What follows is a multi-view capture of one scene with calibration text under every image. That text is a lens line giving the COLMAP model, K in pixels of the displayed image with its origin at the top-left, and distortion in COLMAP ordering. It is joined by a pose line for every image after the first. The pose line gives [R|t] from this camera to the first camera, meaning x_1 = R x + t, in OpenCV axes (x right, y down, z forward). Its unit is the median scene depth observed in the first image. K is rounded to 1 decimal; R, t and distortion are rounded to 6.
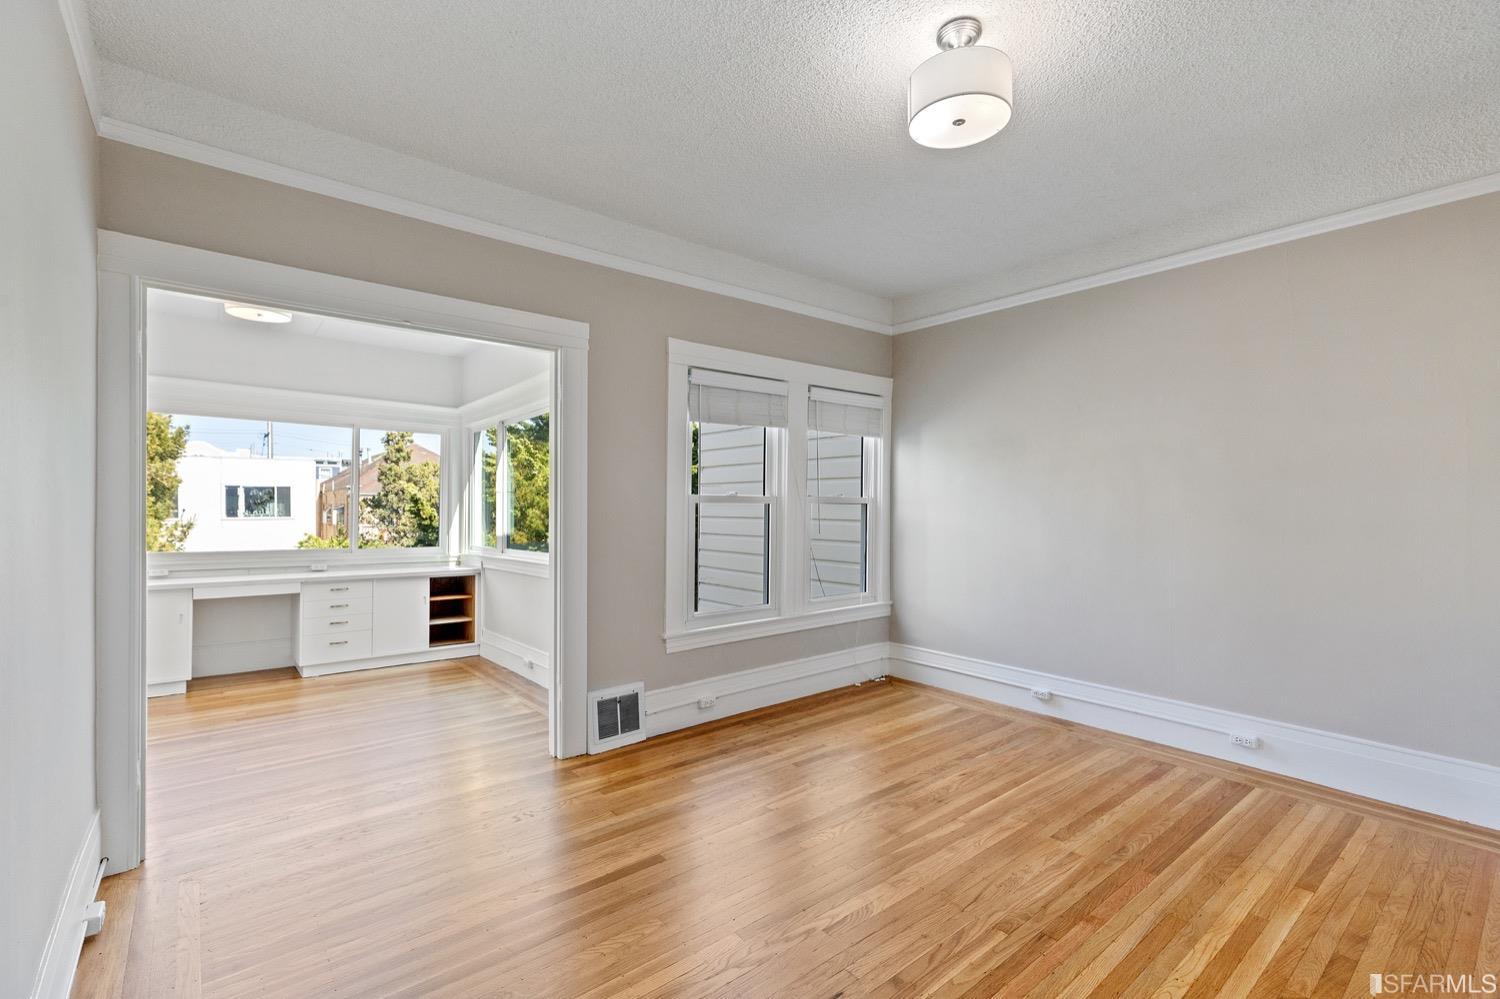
lens RADIAL K [[672.2, 0, 756.6], [0, 672.2, 504.1], [0, 0, 1]] dist [0.005574, 0.001332]
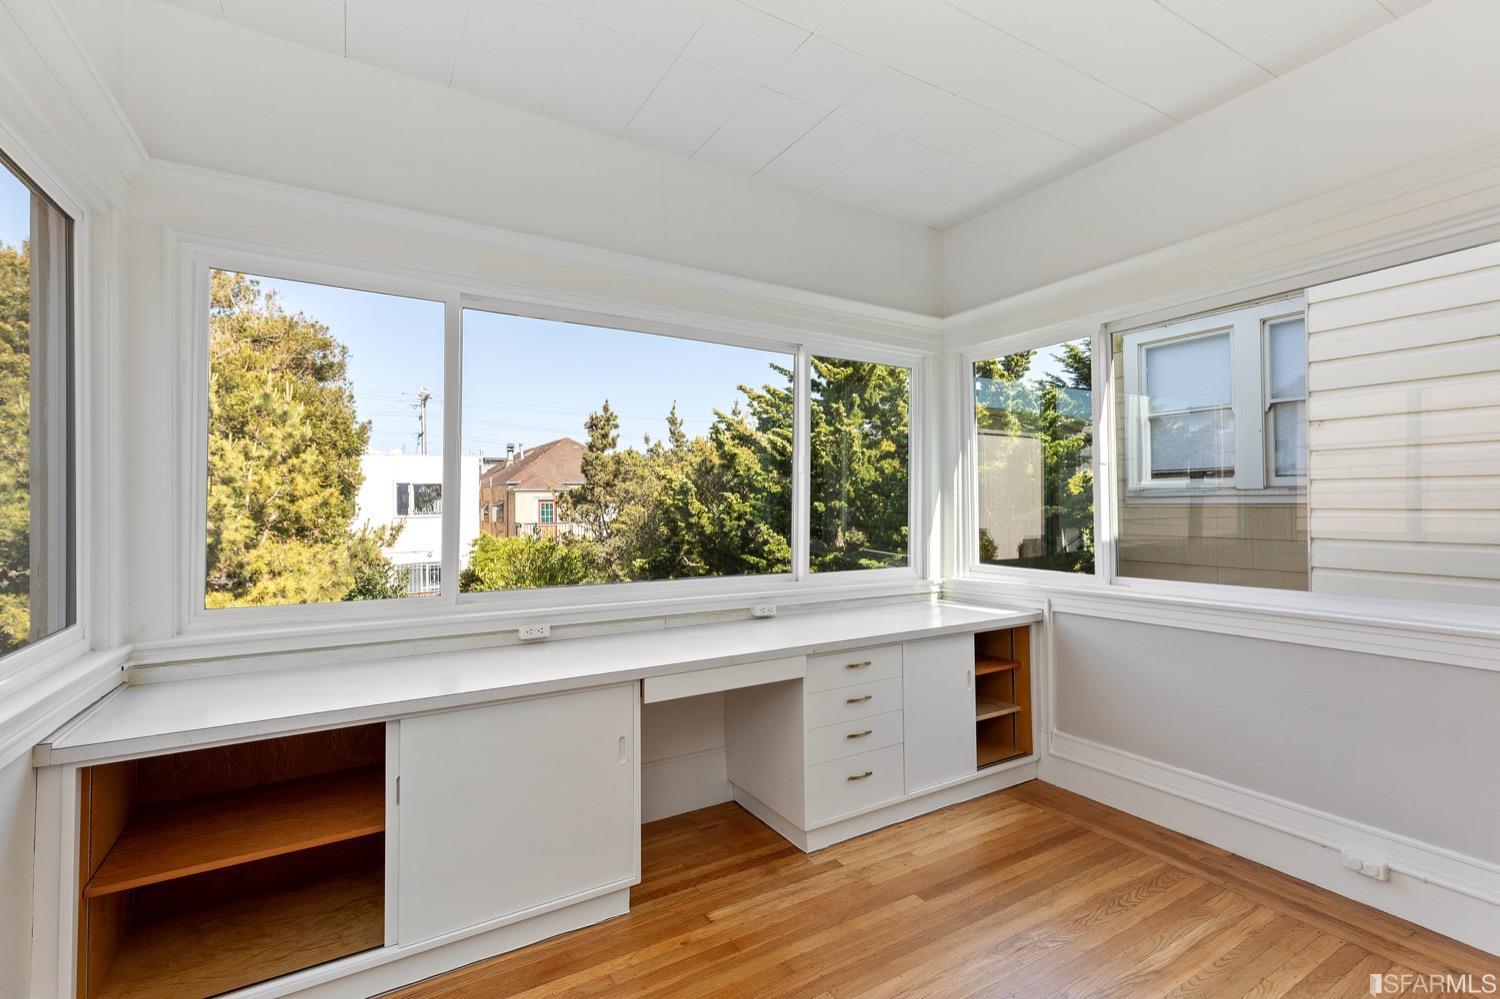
lens RADIAL K [[672.2, 0, 743.6], [0, 672.2, 499.5], [0, 0, 1]] dist [0.005574, 0.001332]
pose [[0.987273, -0.013551, -0.158457, -0.220190], [0.014192, 0.999895, 0.002918, 0.001458], [0.158401, -0.005129, 0.987361, 0.179367]]
